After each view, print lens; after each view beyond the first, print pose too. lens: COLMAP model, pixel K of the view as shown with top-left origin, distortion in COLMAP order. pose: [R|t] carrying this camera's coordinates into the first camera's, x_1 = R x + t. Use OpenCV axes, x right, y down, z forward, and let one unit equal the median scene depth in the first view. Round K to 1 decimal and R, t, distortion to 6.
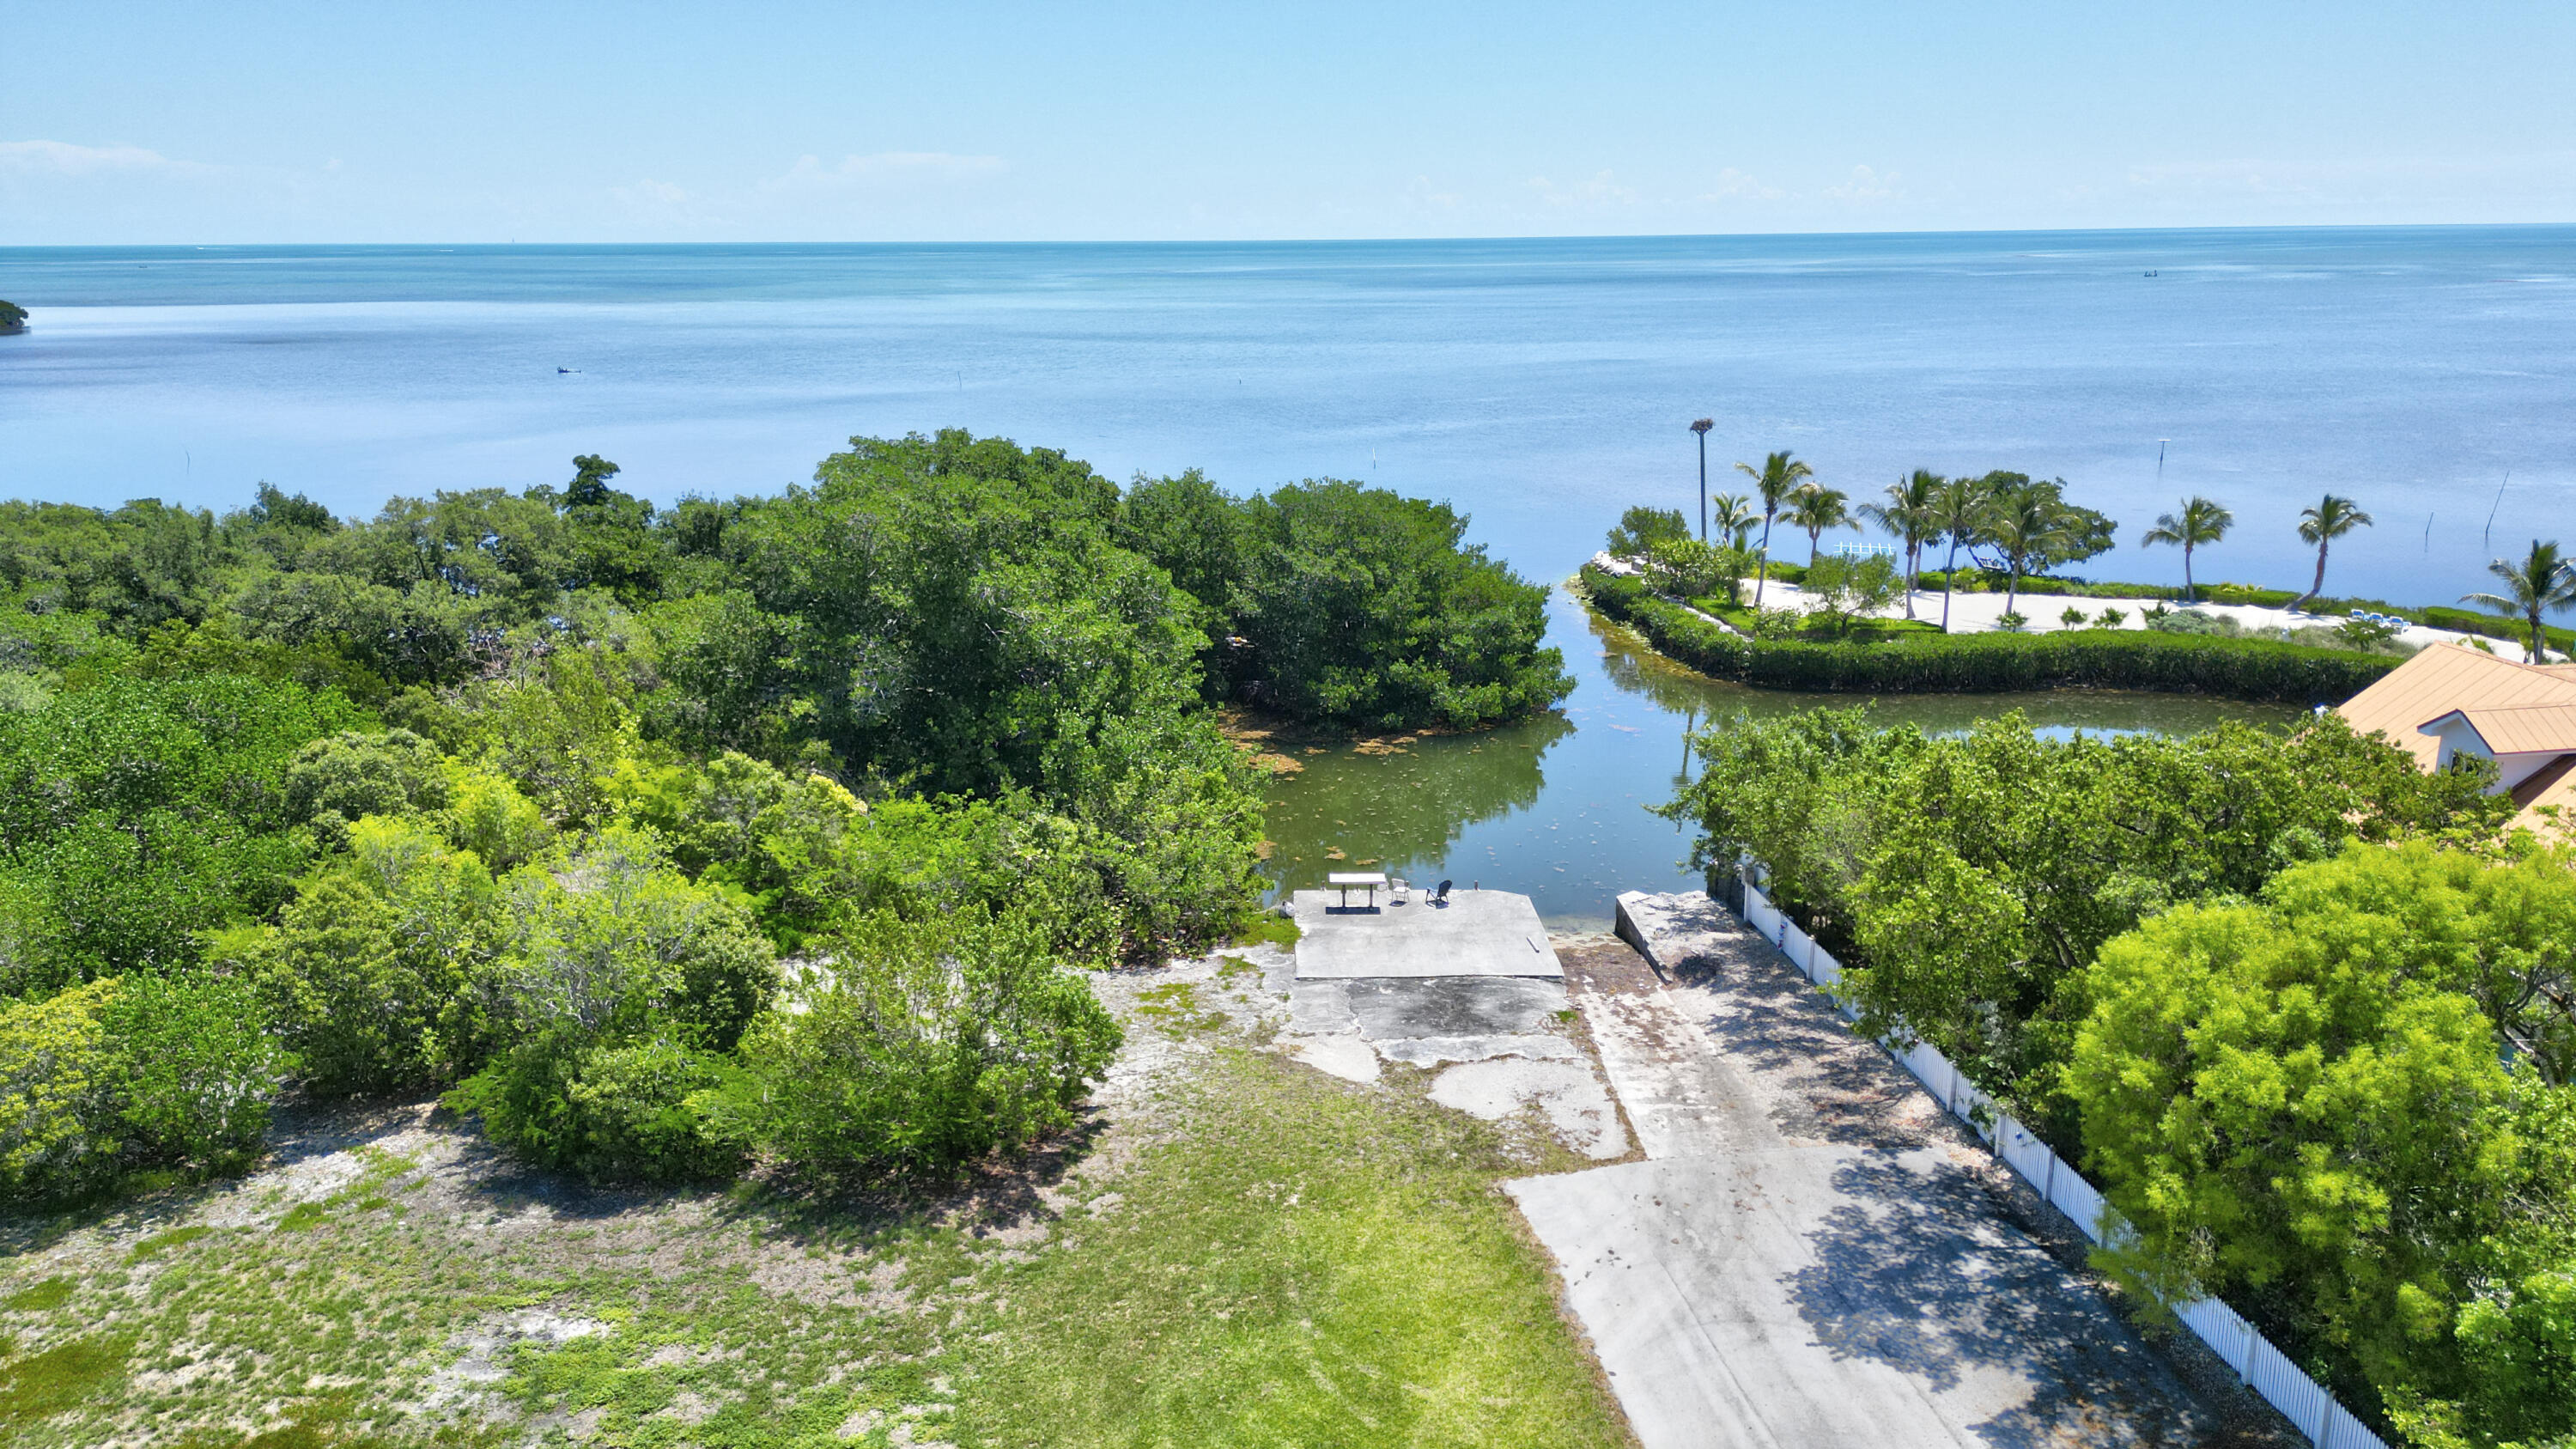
lens RADIAL K [[1810.7, 0, 1288.0], [0, 1810.7, 724.5], [0, 0, 1]] dist [0.074023, -0.065129]
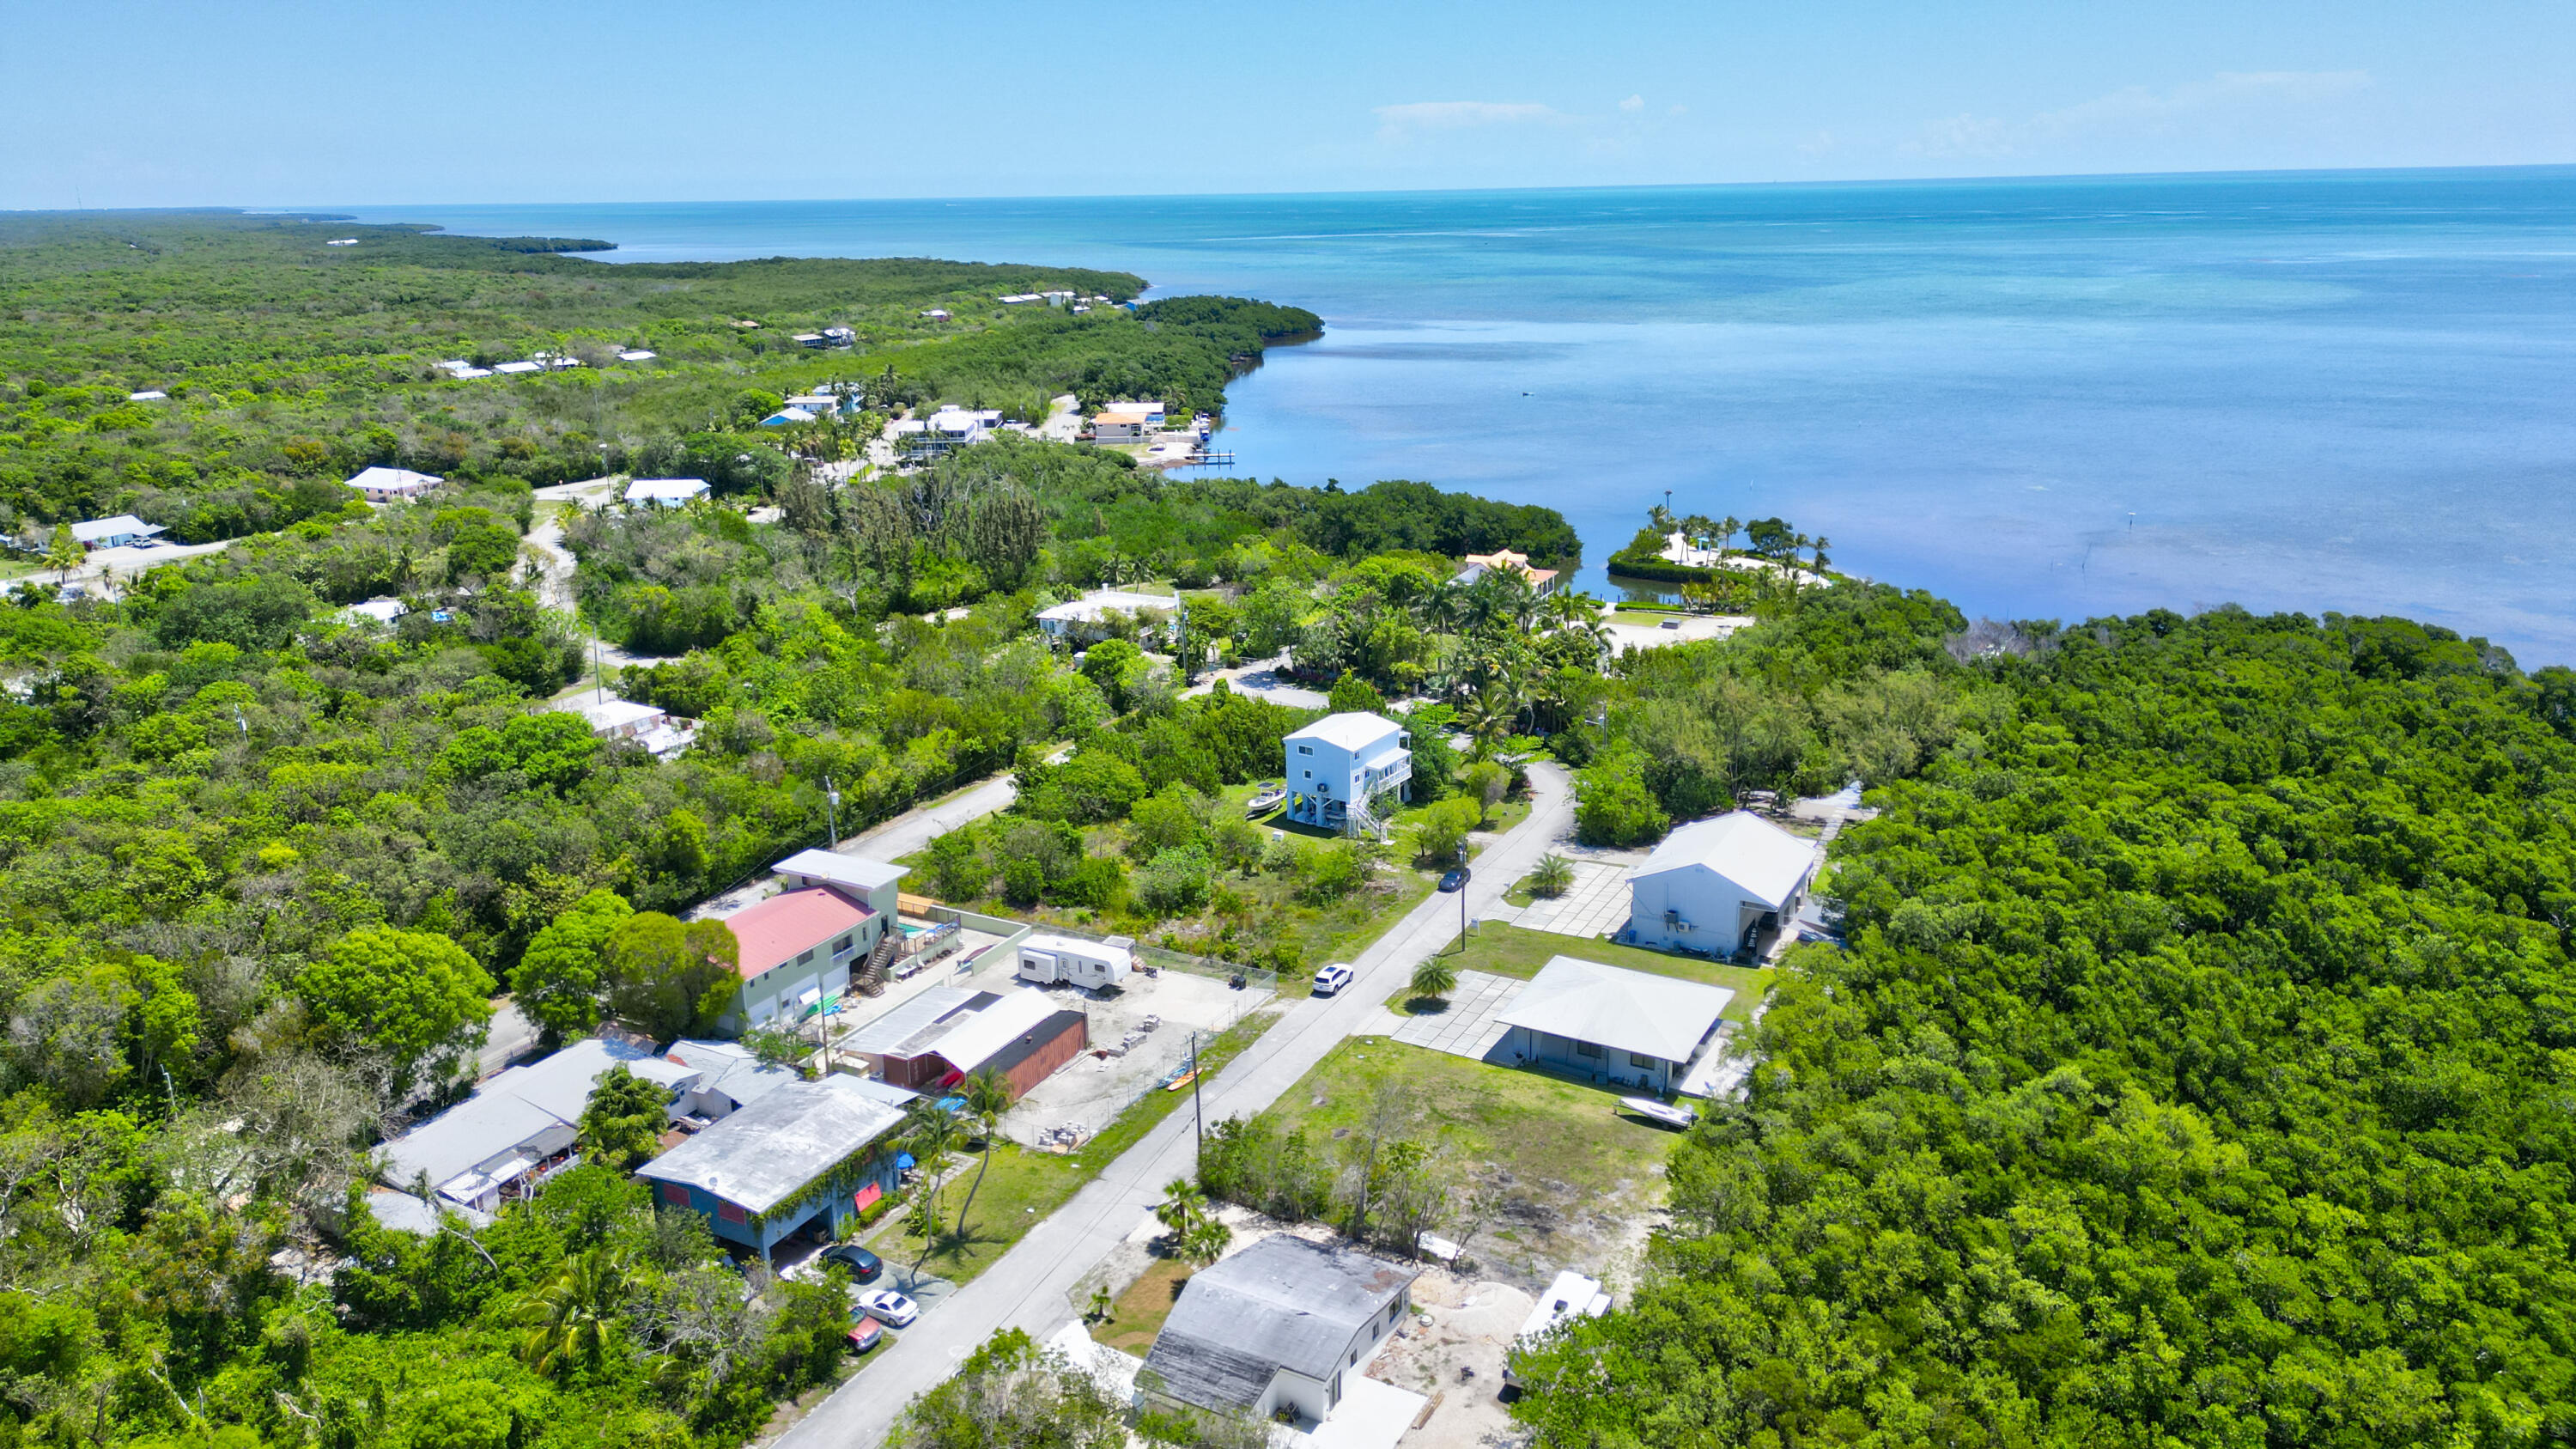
lens RADIAL K [[1790.3, 0, 1288.0], [0, 1790.3, 724.5], [0, 0, 1]] dist [0.108034, -0.136602]
pose [[0.801571, 0.162473, -0.575401, 1.883138], [-0.142489, 0.986552, 0.080071, 0.083801], [0.580672, 0.017805, 0.813943, -2.237598]]
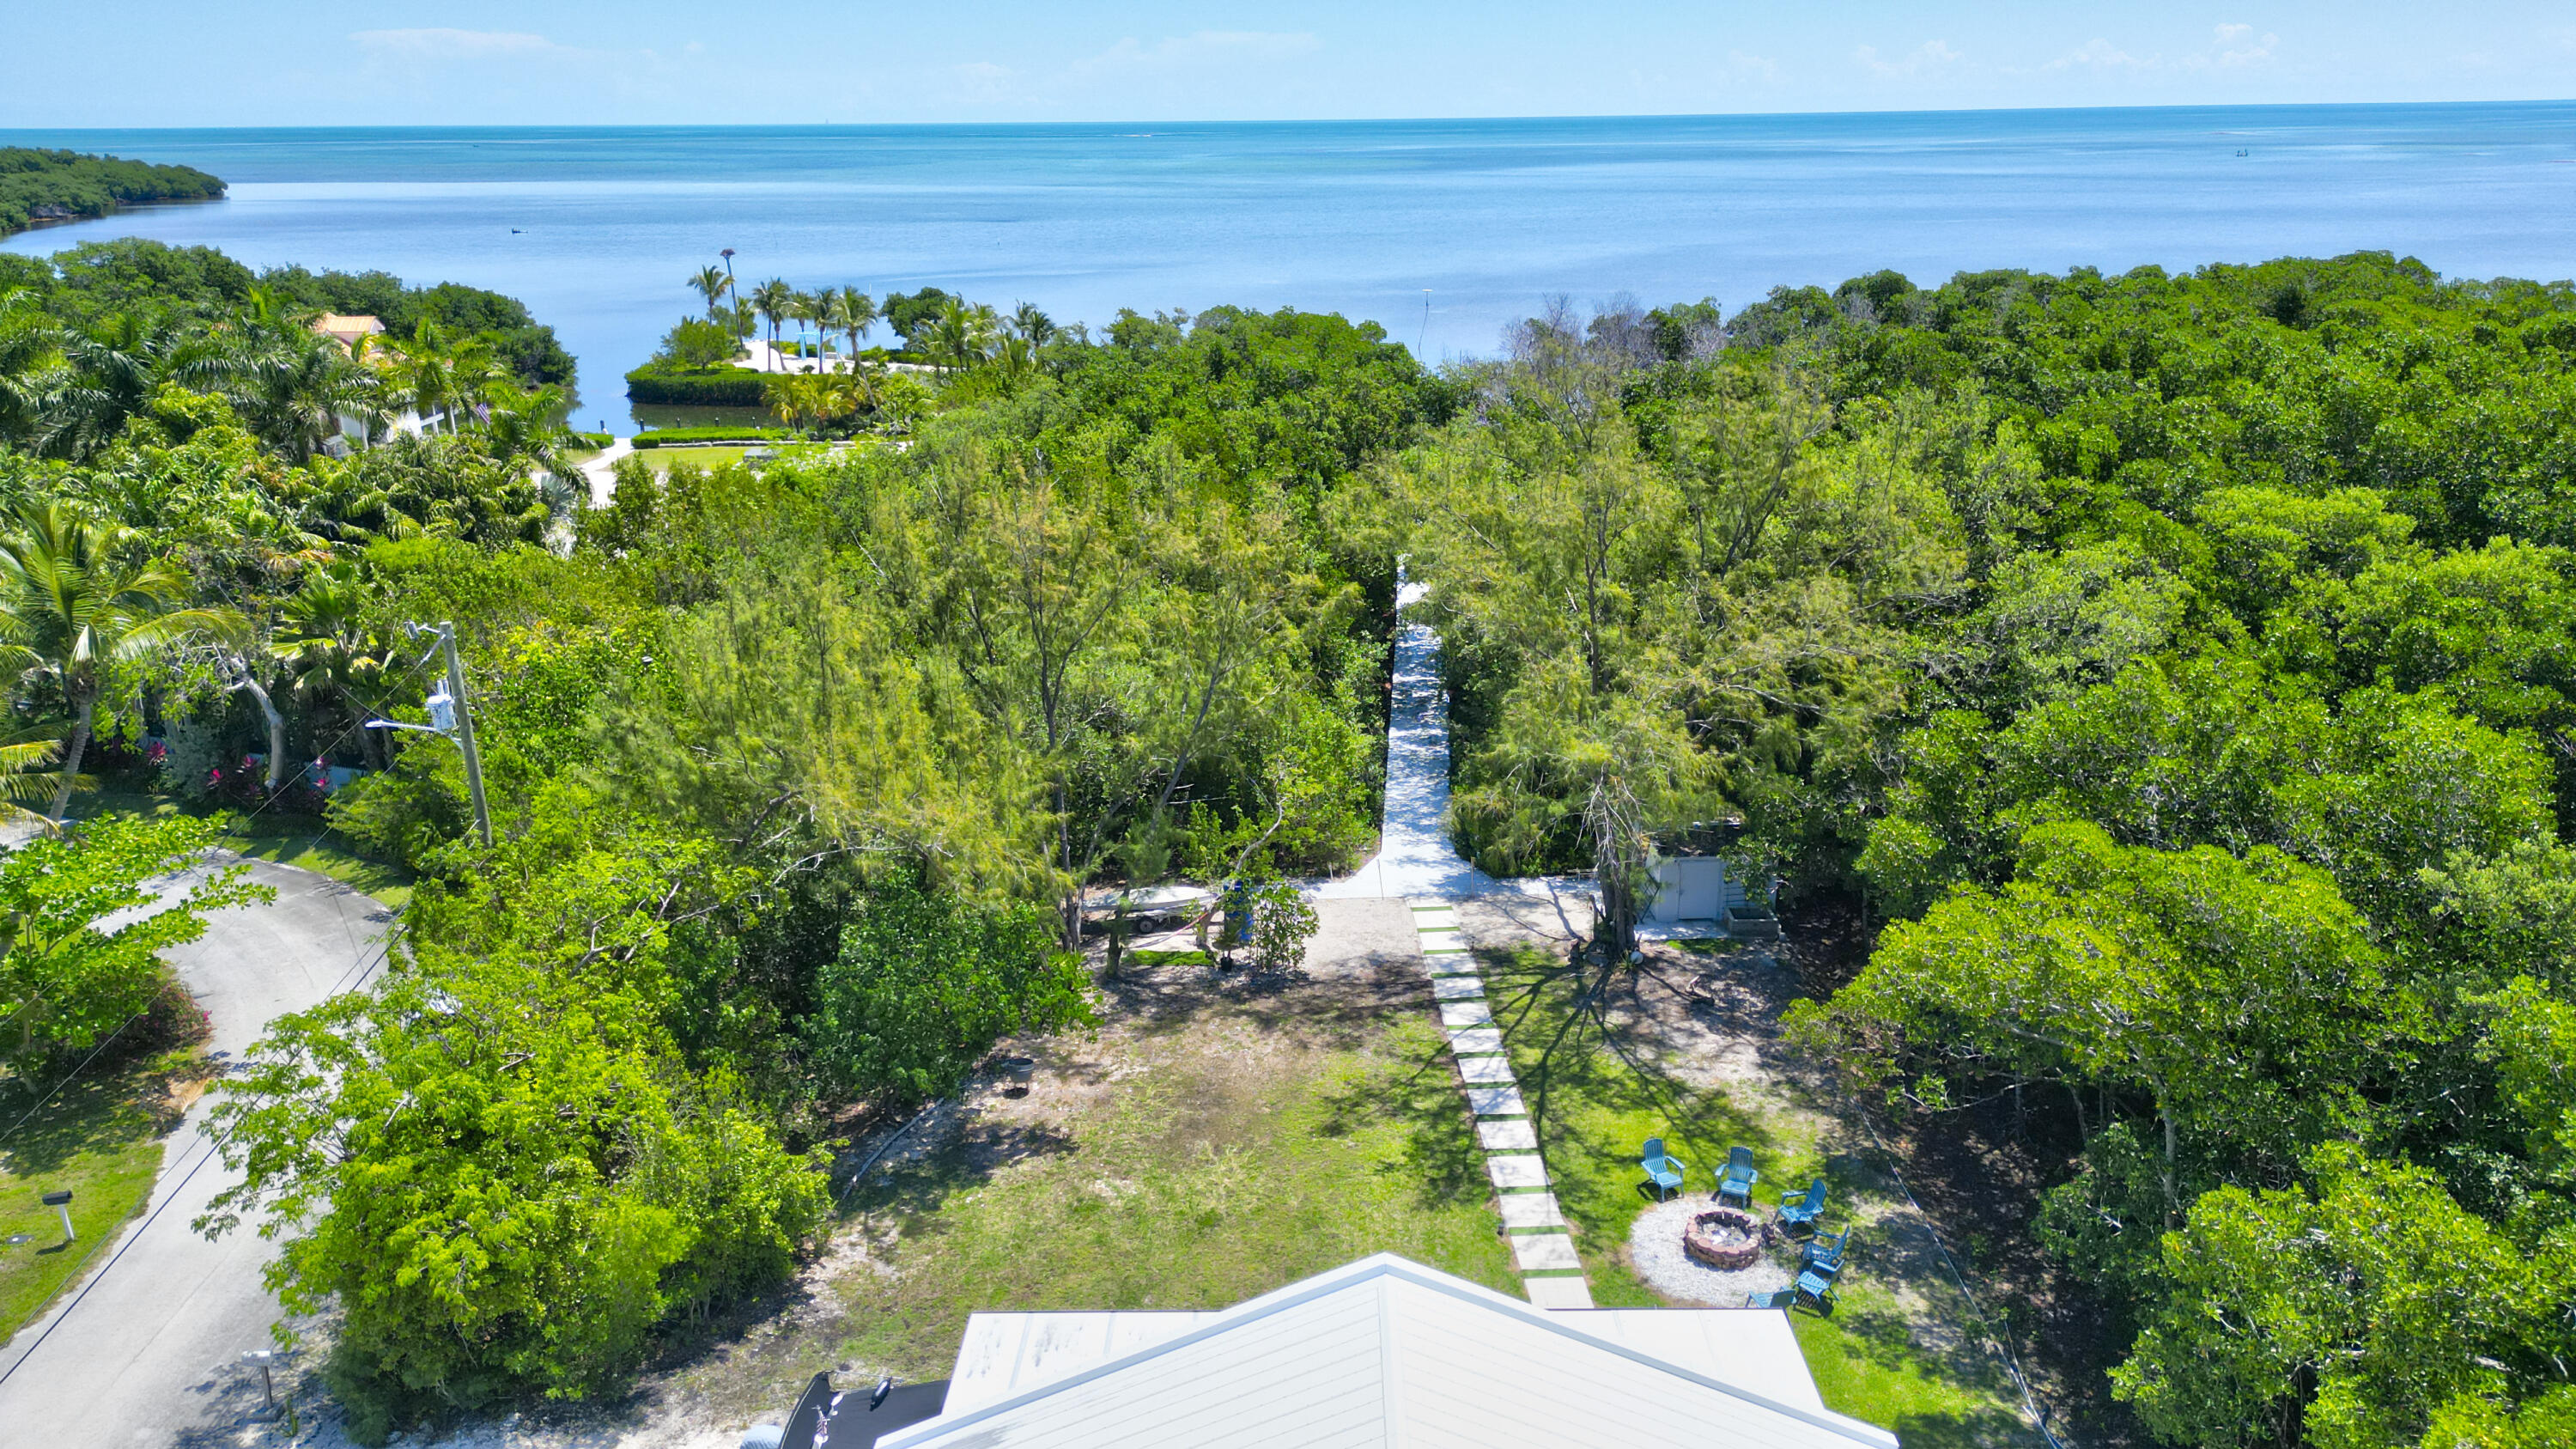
lens RADIAL K [[1830.1, 0, 1288.0], [0, 1830.1, 724.5], [0, 0, 1]] dist [0.028732, -0.001687]
pose [[0.988025, 0.044600, -0.147708, 1.222343], [-0.035529, 0.997350, 0.063492, 0.164213], [0.150148, -0.057484, 0.986991, -0.689245]]
